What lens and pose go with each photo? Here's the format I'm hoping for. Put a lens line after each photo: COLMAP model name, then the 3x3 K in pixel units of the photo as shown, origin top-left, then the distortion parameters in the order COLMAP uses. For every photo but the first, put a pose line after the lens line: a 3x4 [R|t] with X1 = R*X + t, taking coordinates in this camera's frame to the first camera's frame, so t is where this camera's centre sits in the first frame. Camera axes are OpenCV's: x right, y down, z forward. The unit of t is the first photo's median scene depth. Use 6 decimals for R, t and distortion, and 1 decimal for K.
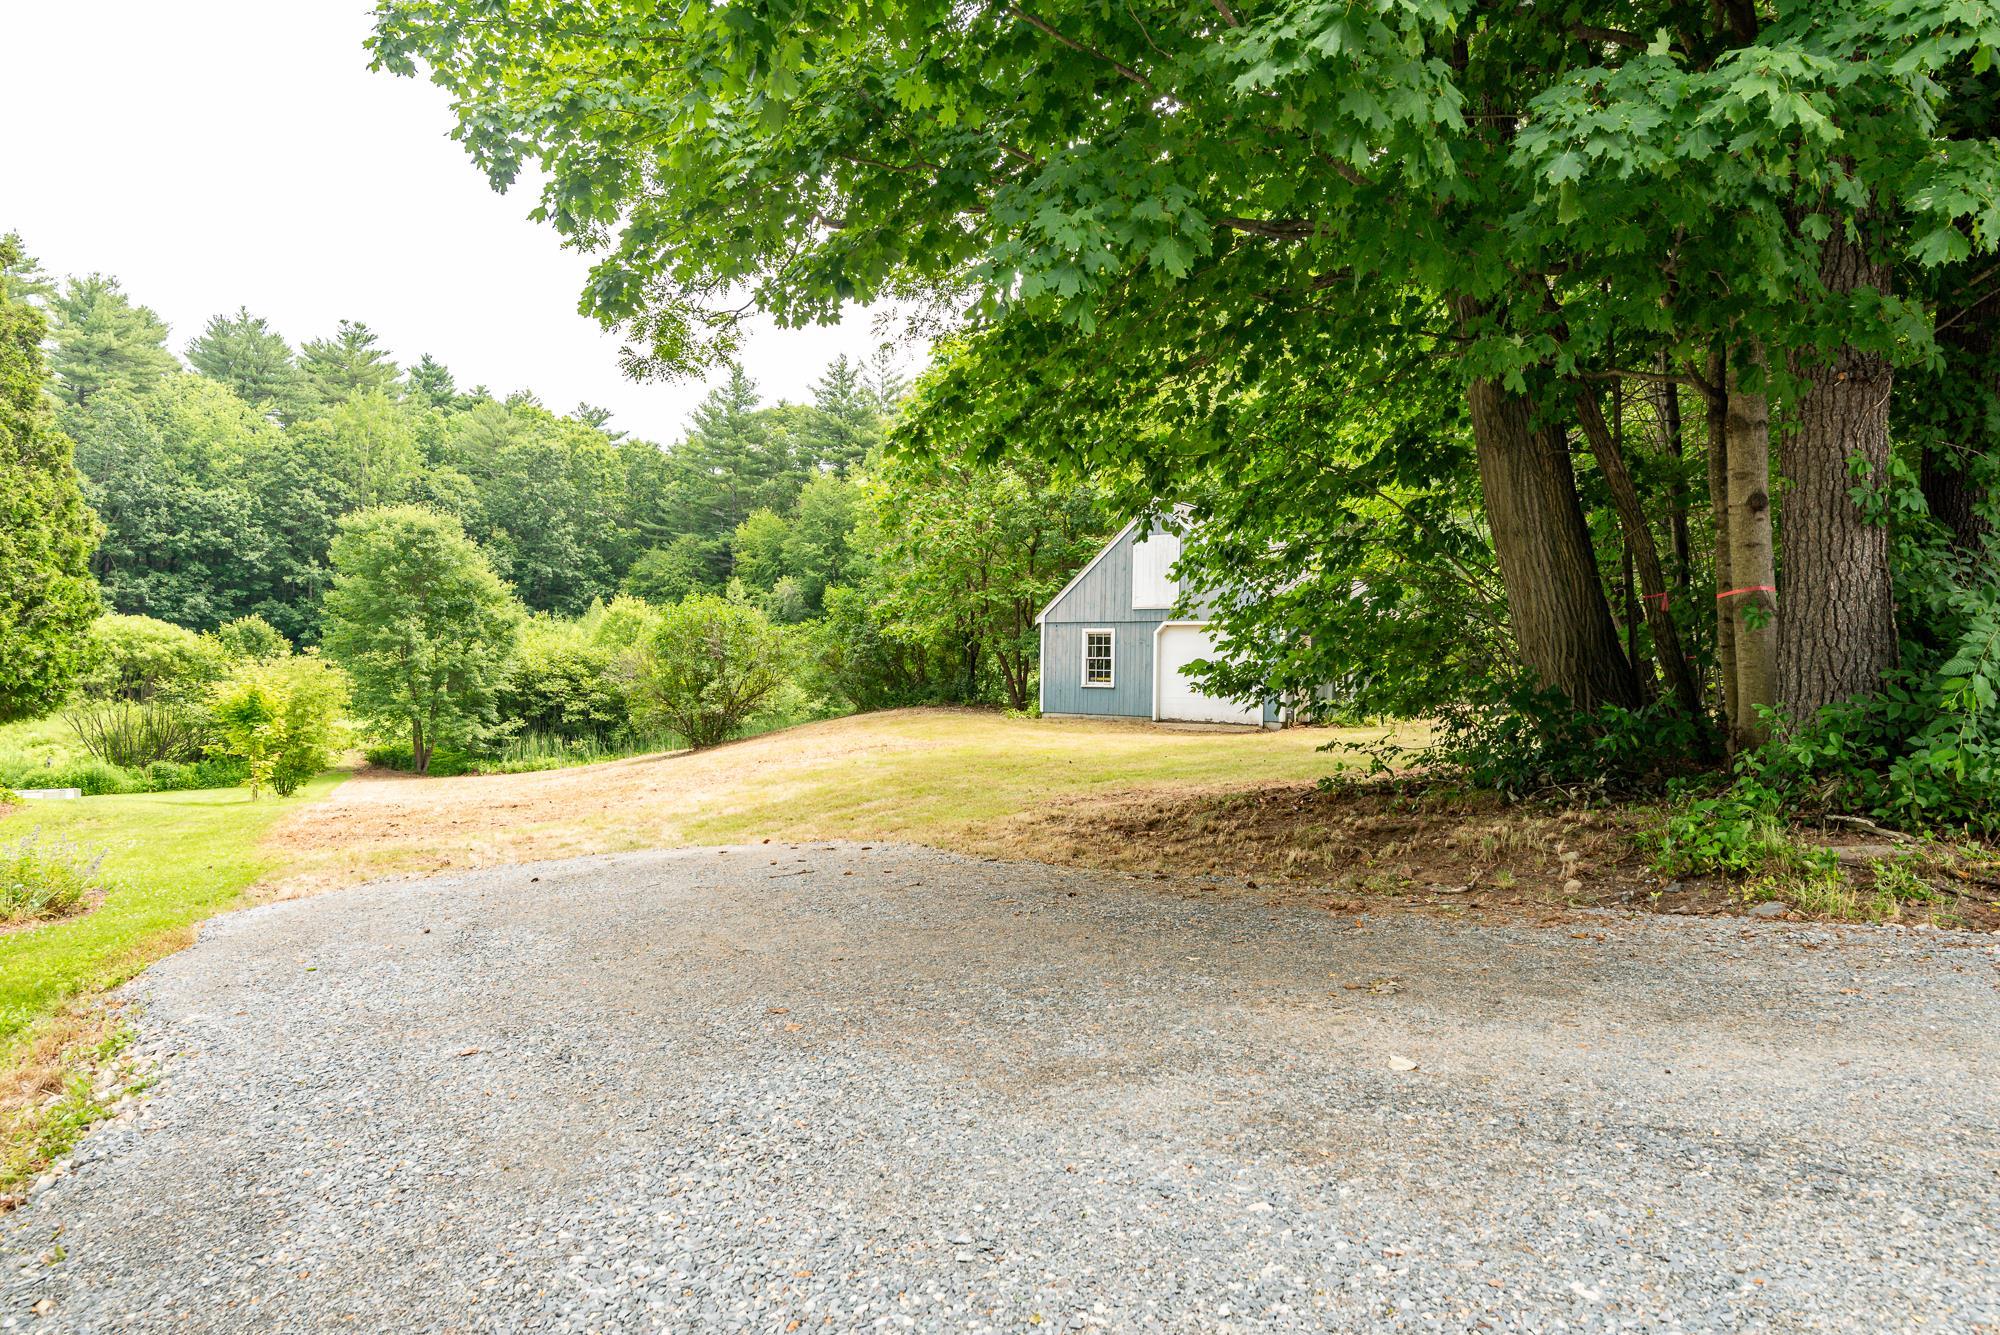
lens RADIAL K [[1248.2, 0, 990.1], [0, 1248.2, 668.4], [0, 0, 1]] dist [0.022356, 0.002794]
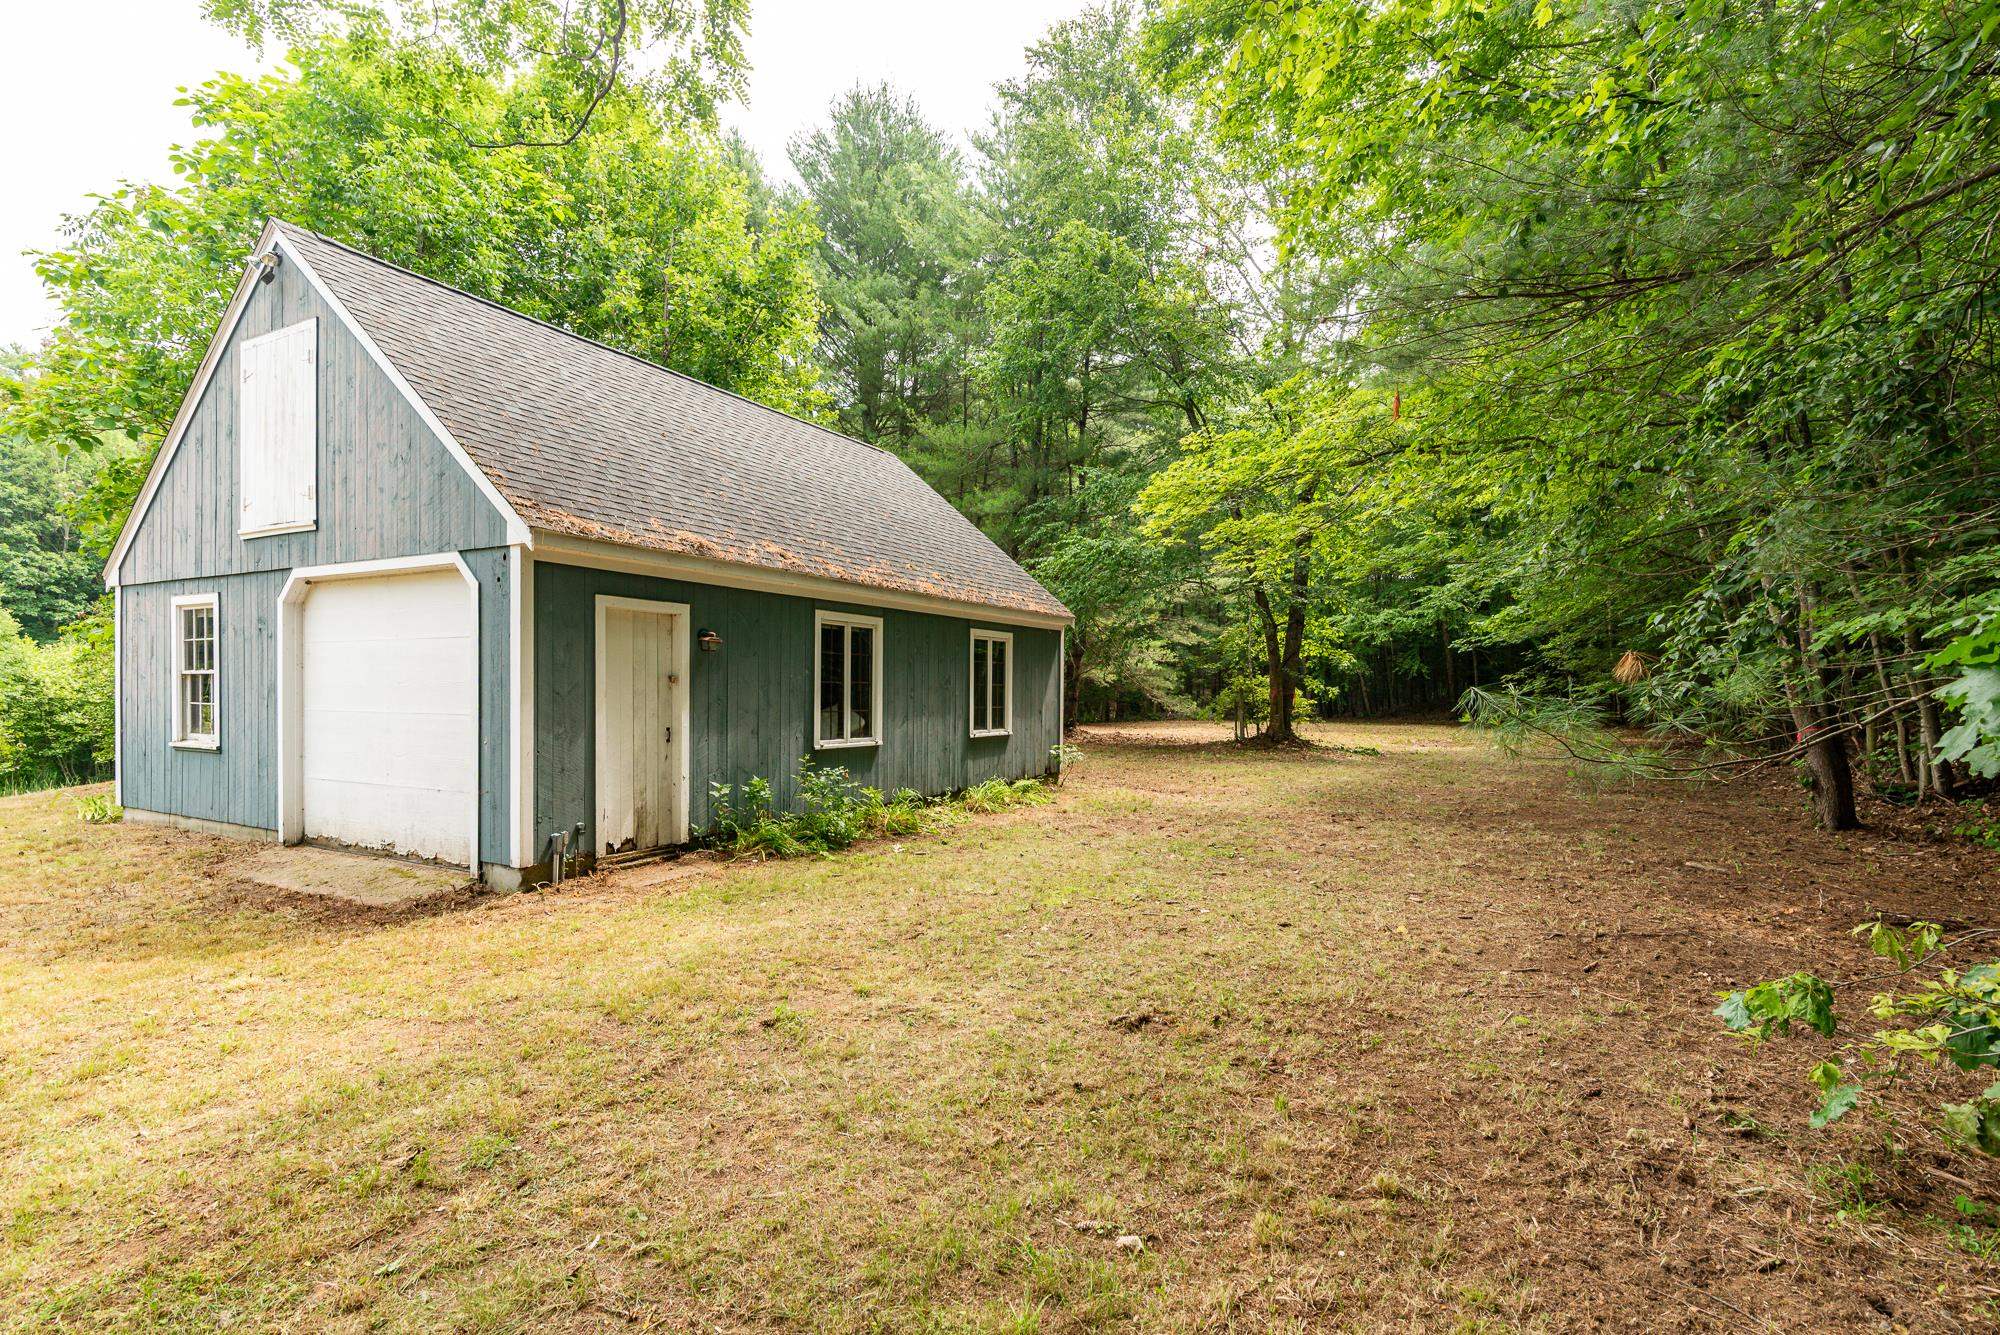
lens RADIAL K [[934.5, 0, 1031.4], [0, 934.5, 693.8], [0, 0, 1]] dist [0.001673, 0.000270]
pose [[0.989499, -0.010160, 0.144180, 0.156080], [0.008698, 0.999904, 0.010766, -0.001293], [-0.144275, -0.009399, 0.989493, 0.353680]]
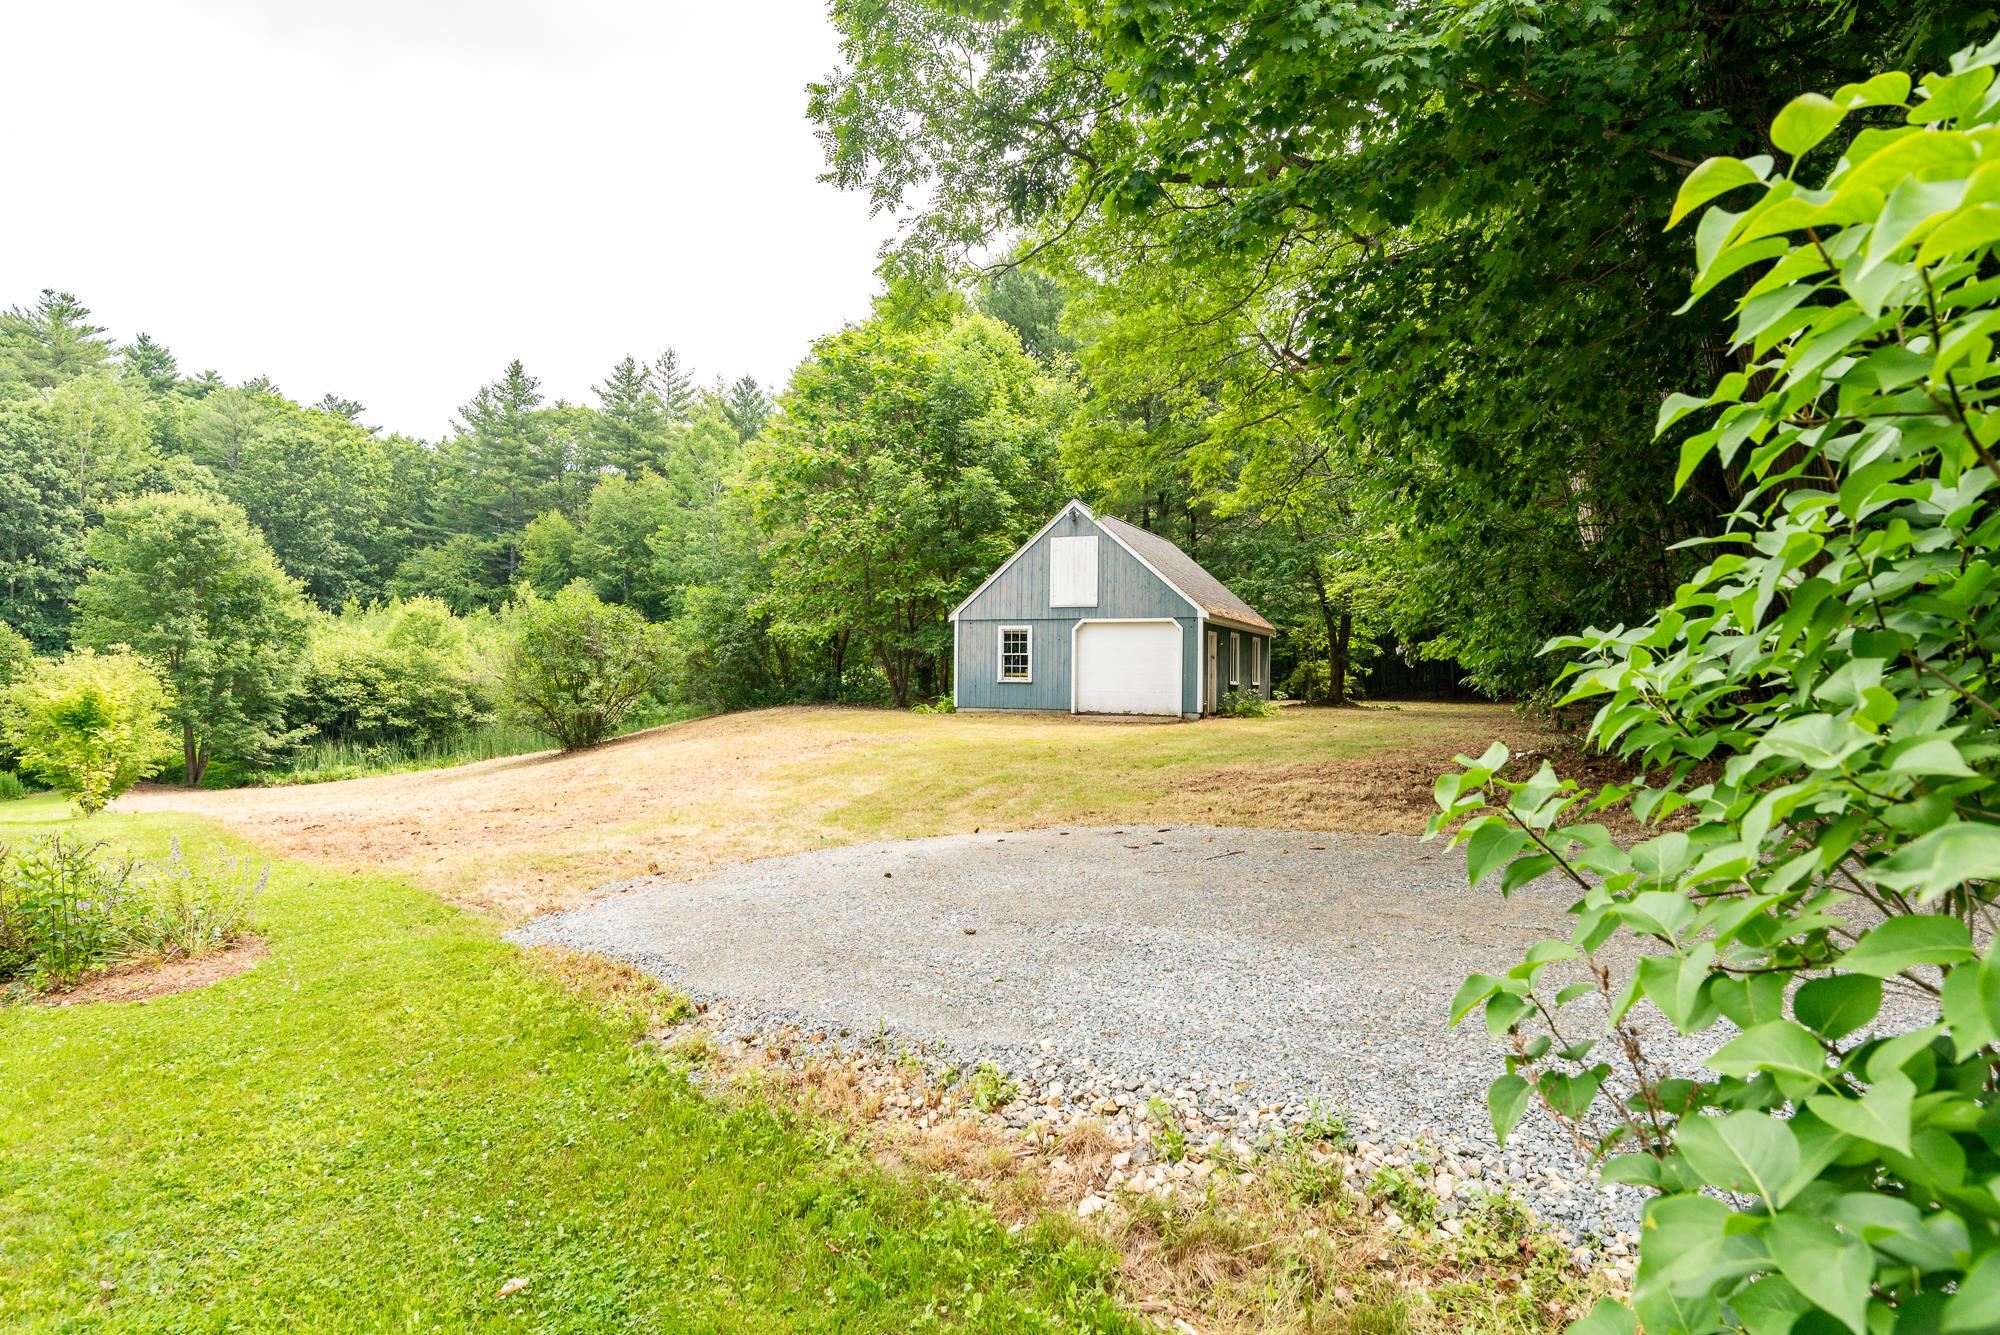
lens RADIAL K [[1177.3, 0, 1008.0], [0, 1177.3, 670.7], [0, 0, 1]] dist [0.003590, -0.003684]
pose [[0.971696, -0.003355, 0.236210, -0.078552], [0.004233, 0.999986, -0.003212, 0.004463], [-0.236196, 0.004121, 0.971697, 0.025305]]
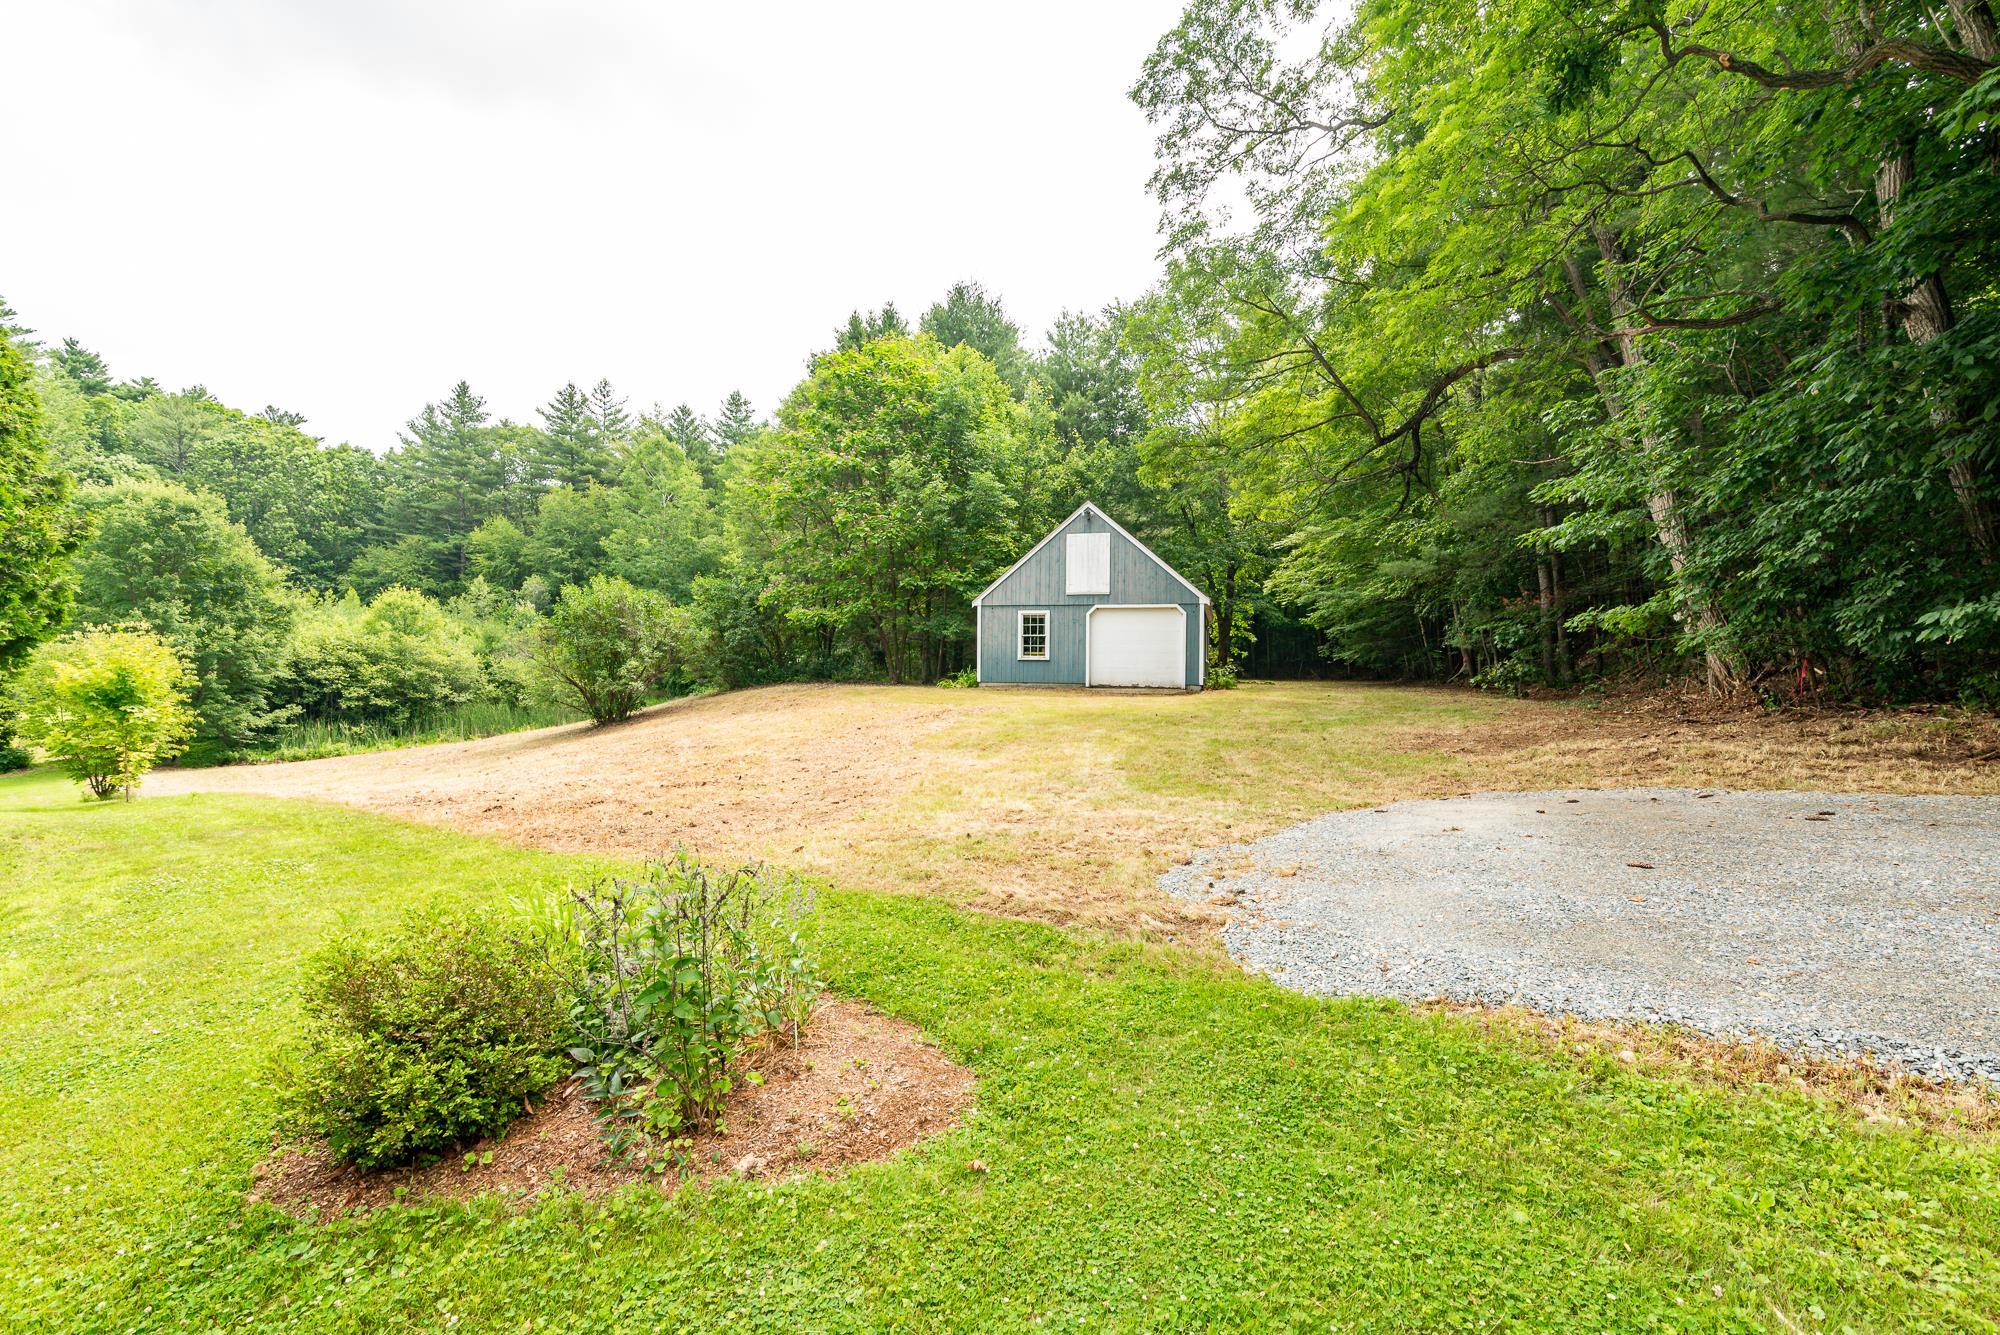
lens RADIAL K [[917.2, 0, 1004.4], [0, 917.2, 675.2], [0, 0, 1]] dist [0.010870, -0.000762]
pose [[0.918552, -0.010887, 0.395151, -0.148588], [0.005829, 0.999885, 0.014000, 0.008947], [-0.395258, -0.010556, 0.918510, 0.108227]]
